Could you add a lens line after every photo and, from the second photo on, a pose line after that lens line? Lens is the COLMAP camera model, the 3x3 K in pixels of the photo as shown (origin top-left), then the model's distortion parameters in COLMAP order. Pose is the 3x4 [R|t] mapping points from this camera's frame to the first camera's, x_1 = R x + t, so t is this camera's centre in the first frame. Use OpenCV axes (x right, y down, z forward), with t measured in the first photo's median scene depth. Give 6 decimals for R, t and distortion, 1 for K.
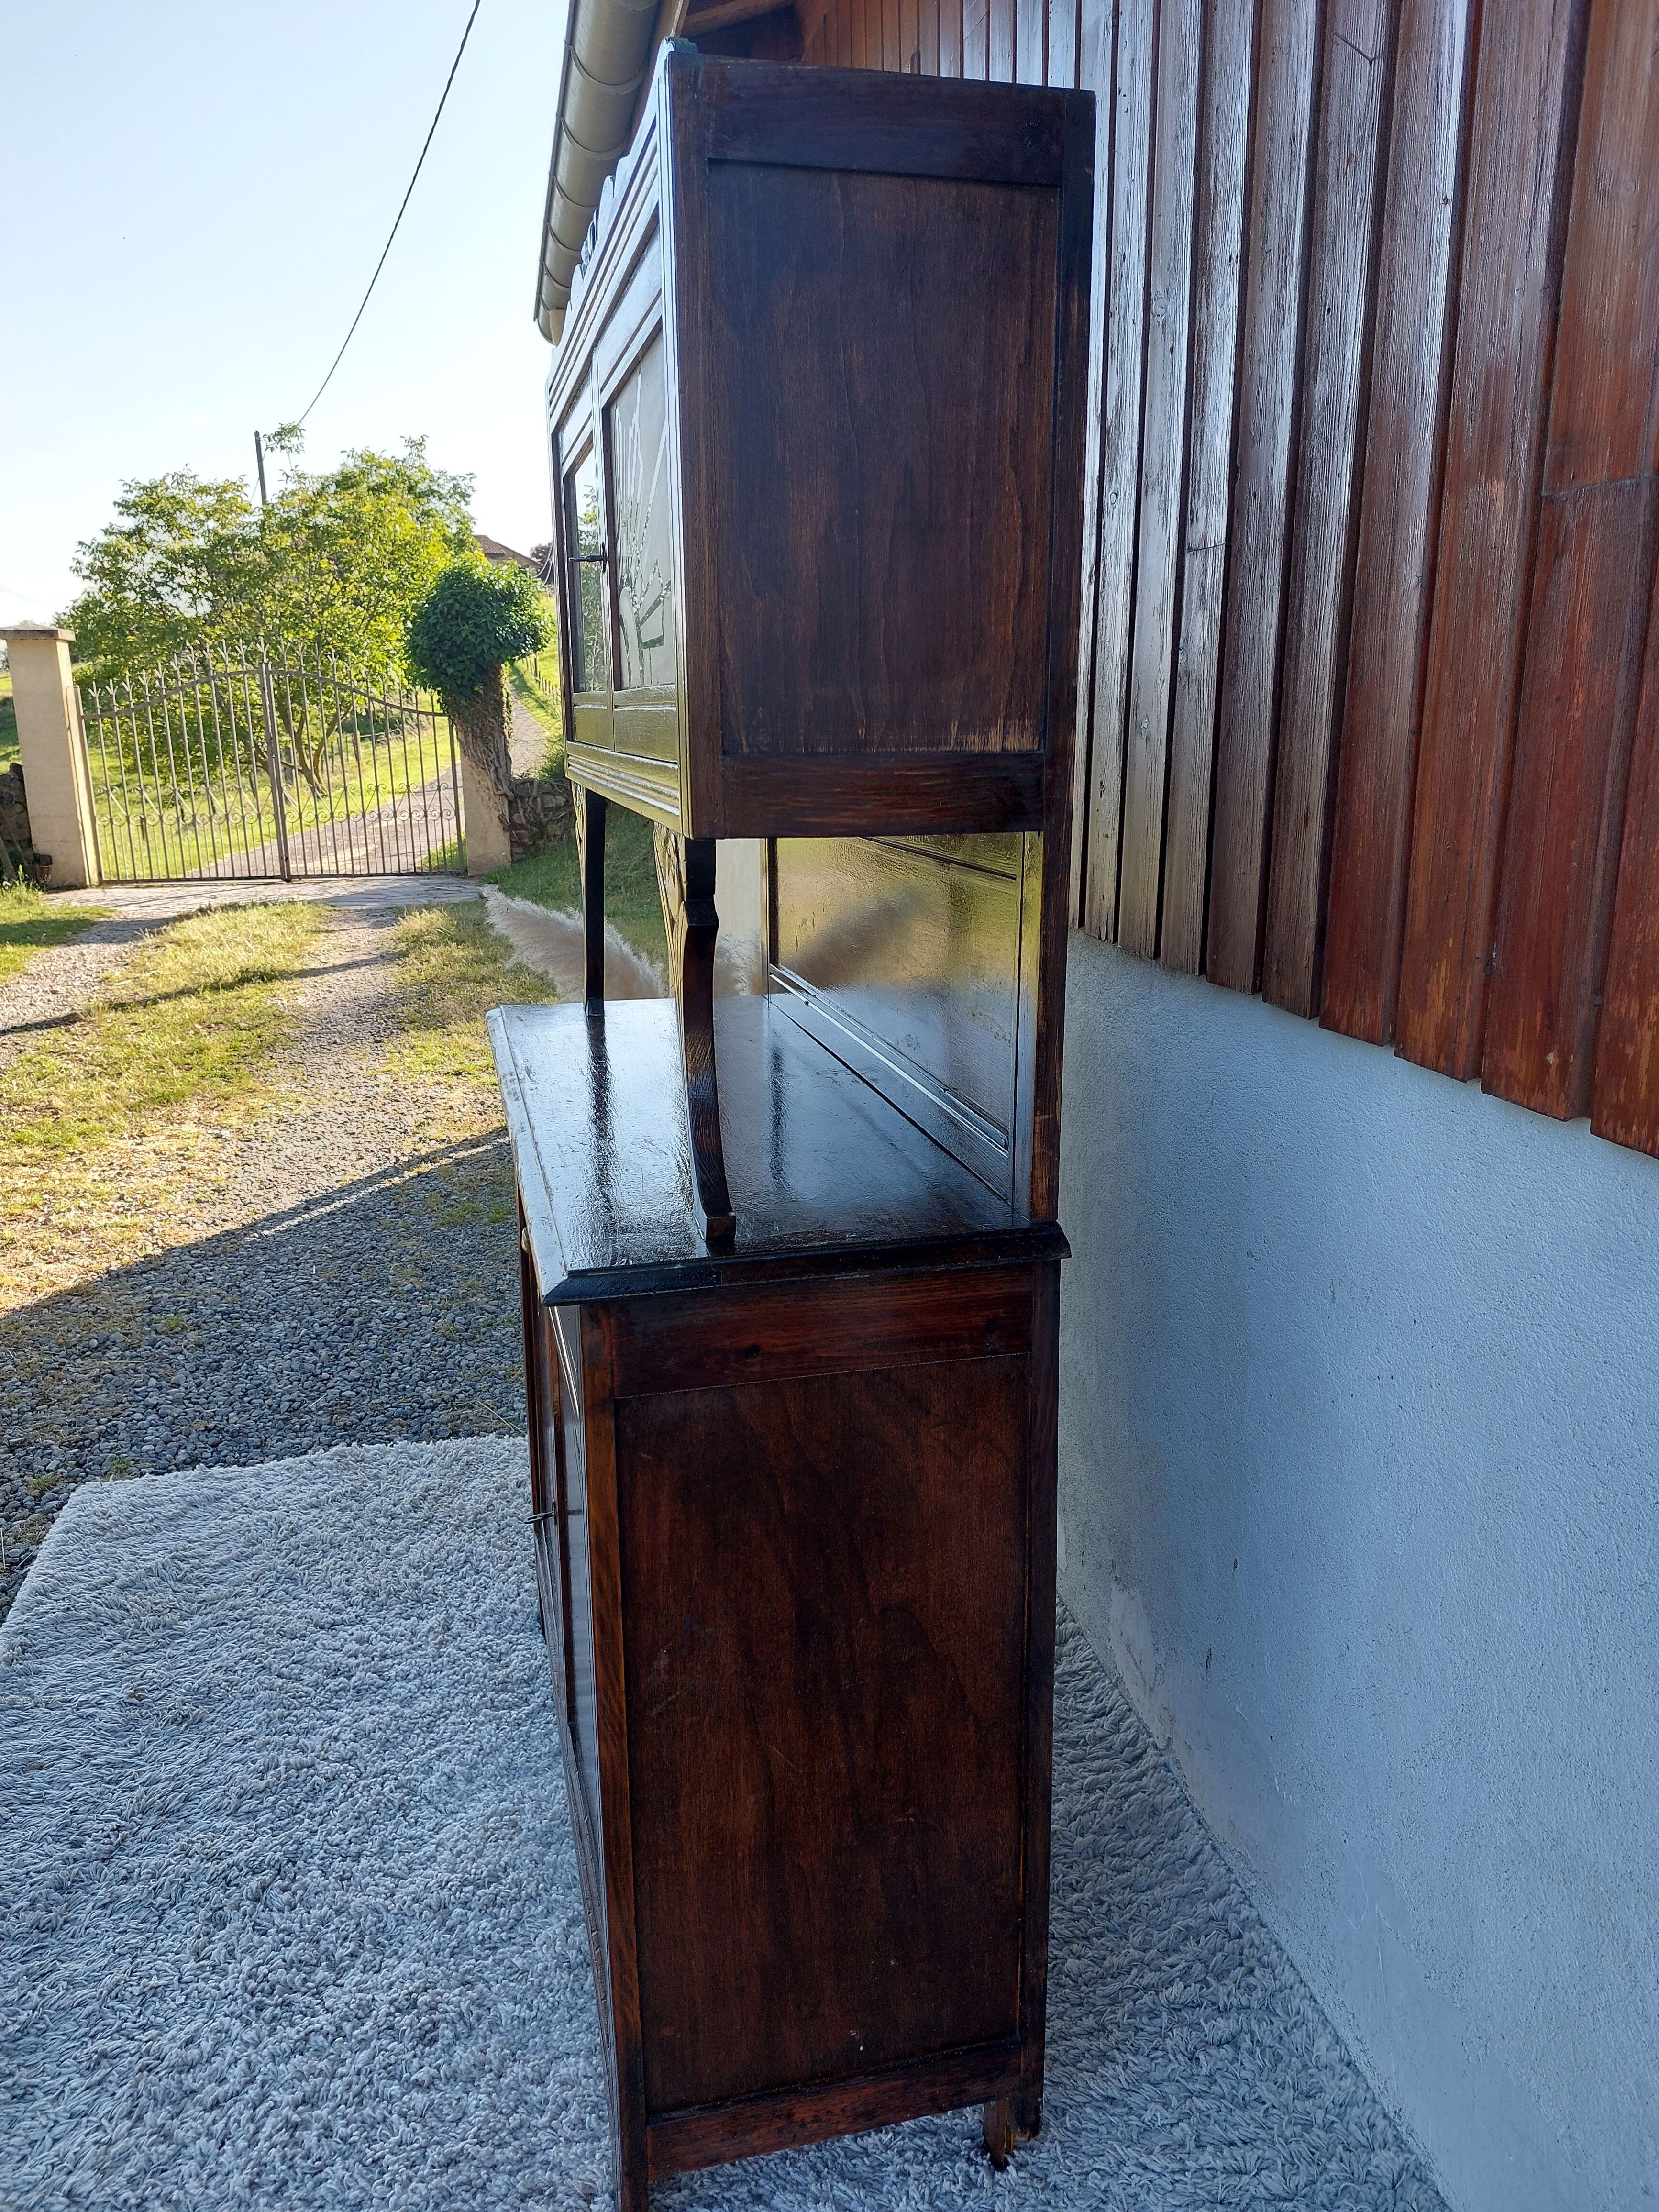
lens RADIAL K [[1568.0, 0, 837.6], [0, 1568.0, 1099.1], [0, 0, 1]] dist [0.067014, -0.059684]
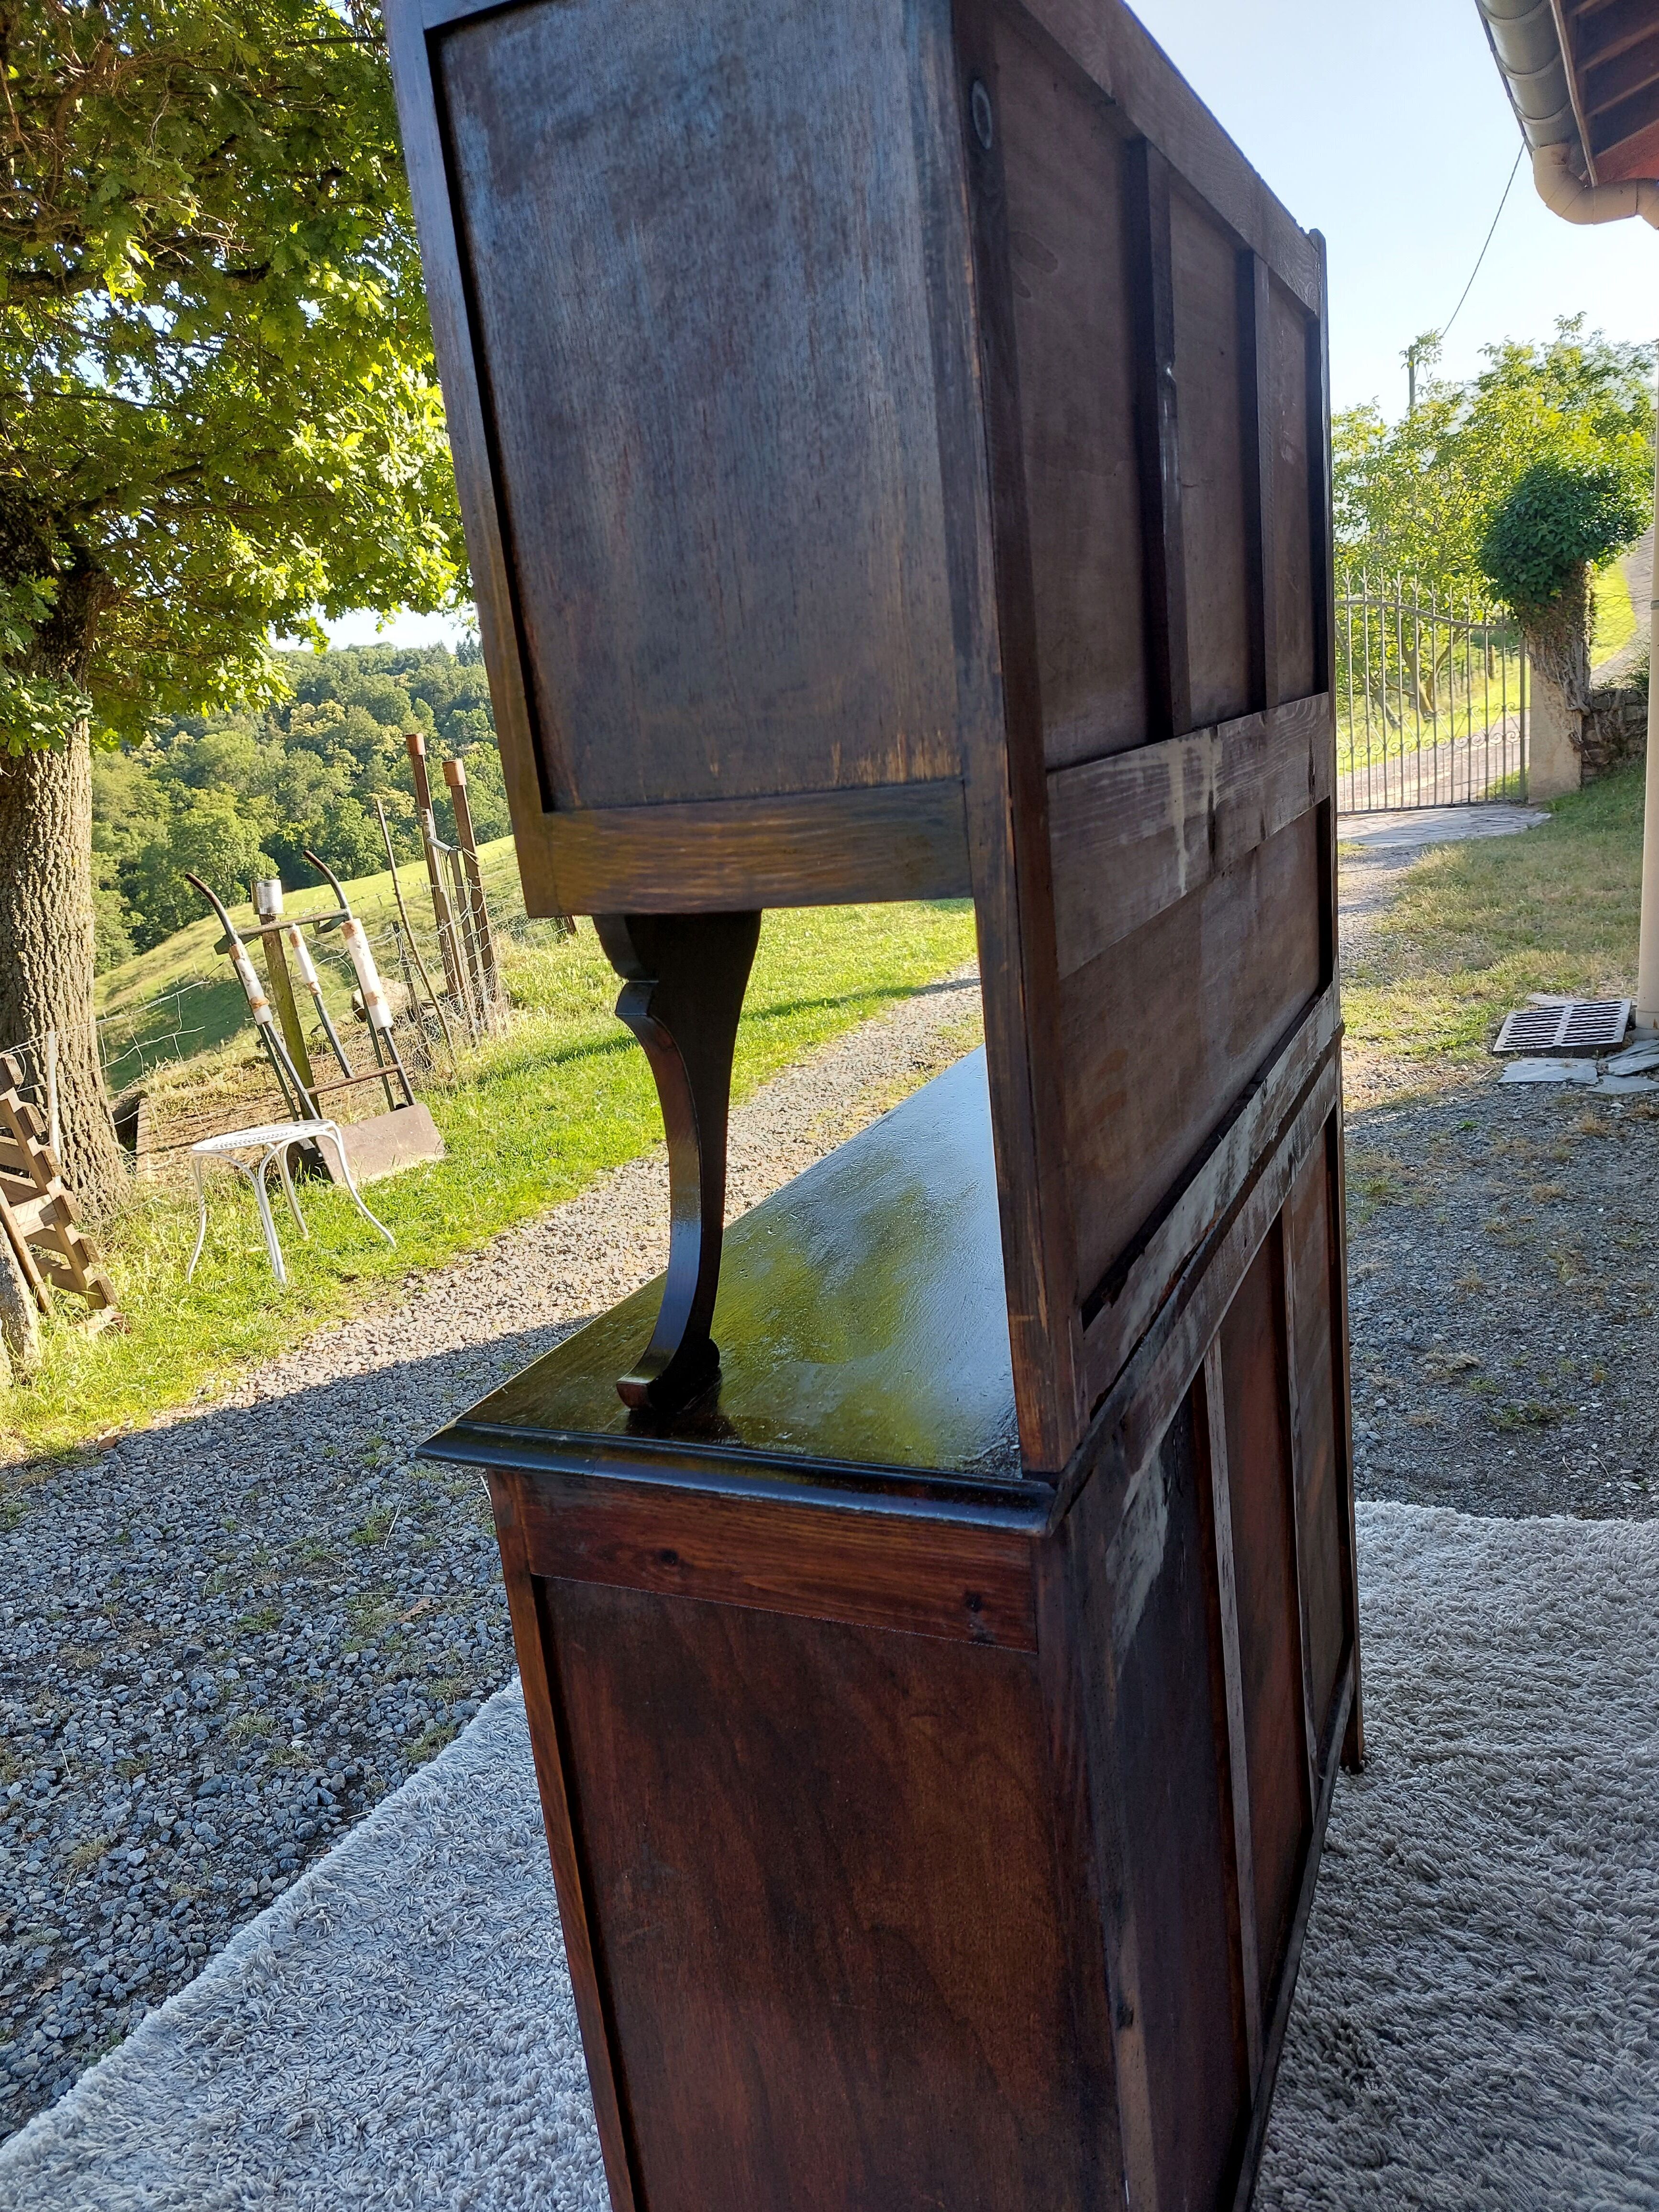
lens RADIAL K [[1568.0, 0, 824.5], [0, 1568.0, 1106.5], [0, 0, 1]] dist [0.067014, -0.059684]
pose [[0.784491, 0.077138, -0.615324, 0.433091], [-0.047838, 0.996805, 0.063971, -0.108286], [0.618293, -0.020749, 0.785674, 0.393176]]
